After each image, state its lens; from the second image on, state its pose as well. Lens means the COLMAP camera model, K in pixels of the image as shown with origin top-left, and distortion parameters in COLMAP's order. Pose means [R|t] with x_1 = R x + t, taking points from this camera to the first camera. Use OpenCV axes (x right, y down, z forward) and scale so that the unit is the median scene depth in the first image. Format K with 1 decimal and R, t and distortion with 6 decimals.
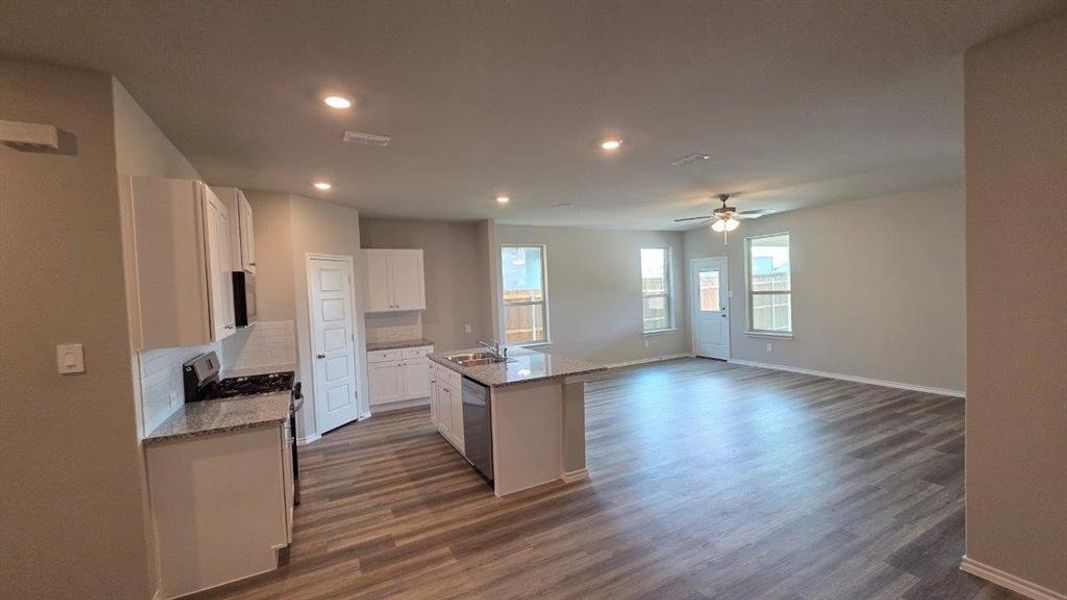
lens RADIAL K [[450.7, 0, 539.7], [0, 450.7, 307.0], [0, 0, 1]] dist [0.015395, 0.000065]
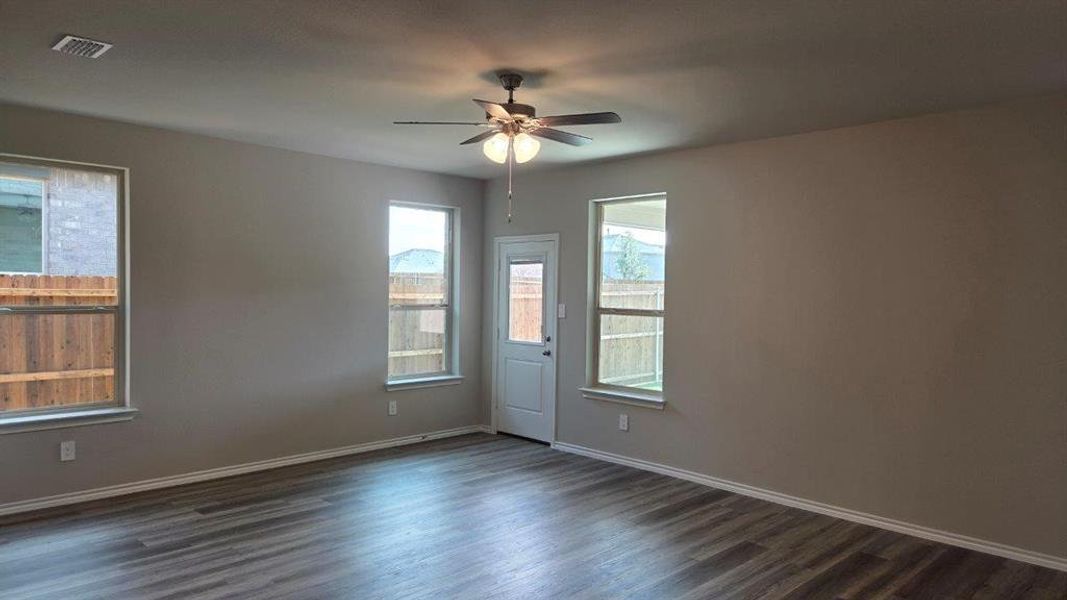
lens RADIAL K [[714.1, 0, 542.6], [0, 714.1, 296.3], [0, 0, 1]] dist [0.051746, -0.026525]
pose [[0.957755, 0.054719, 0.282331, 0.176531], [-0.045038, 0.998157, -0.040671, -0.011560], [-0.284037, 0.026238, 0.958454, 0.245016]]
